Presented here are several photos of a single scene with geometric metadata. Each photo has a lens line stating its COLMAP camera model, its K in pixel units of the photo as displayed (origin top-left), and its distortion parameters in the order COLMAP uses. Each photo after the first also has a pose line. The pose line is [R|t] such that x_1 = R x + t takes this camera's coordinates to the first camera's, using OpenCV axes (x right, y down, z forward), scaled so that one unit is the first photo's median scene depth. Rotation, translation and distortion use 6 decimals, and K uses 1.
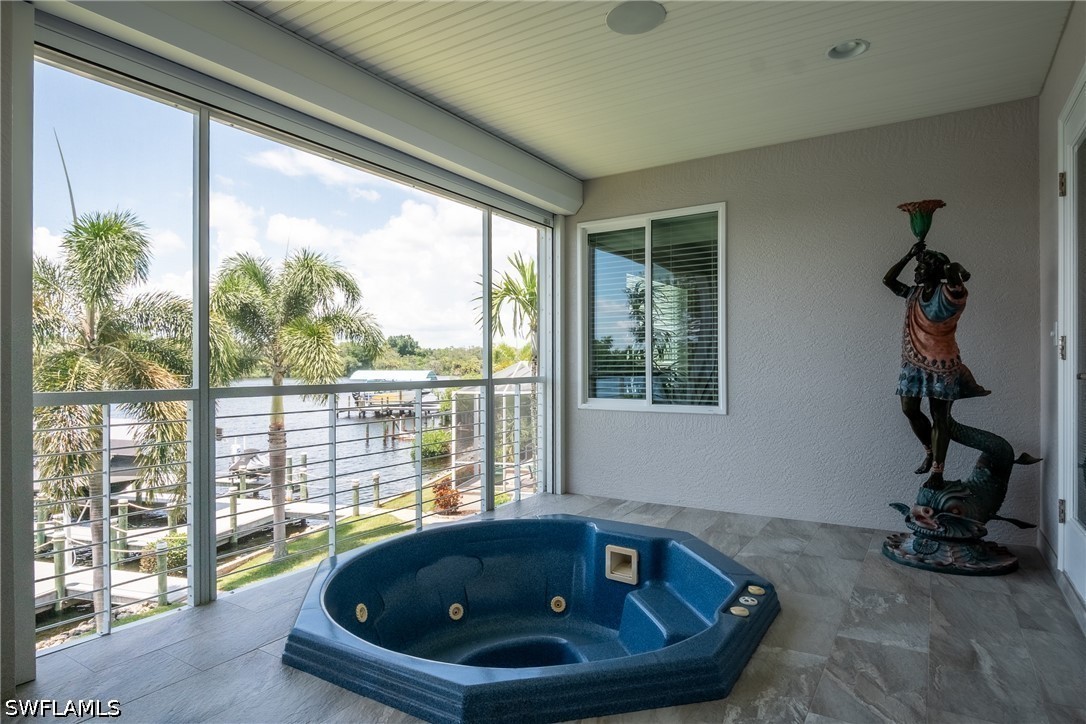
lens RADIAL K [[604.4, 0, 551.7], [0, 604.4, 374.5], [0, 0, 1]] dist [-0.005770, -0.000750]
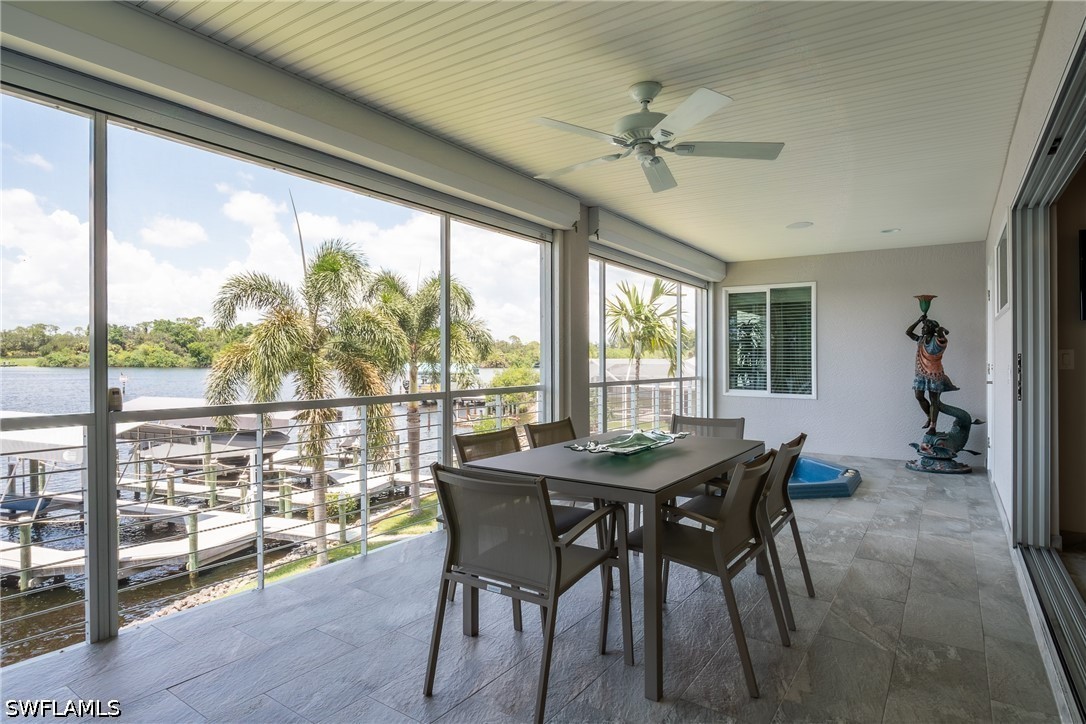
lens RADIAL K [[588.7, 0, 544.0], [0, 588.7, 356.0], [0, 0, 1]] dist [-0.011456, -0.000595]
pose [[0.999137, 0.011330, -0.039969, -0.595671], [-0.012096, 0.999746, -0.018996, -0.026340], [0.039744, 0.019463, 0.999020, -1.030930]]
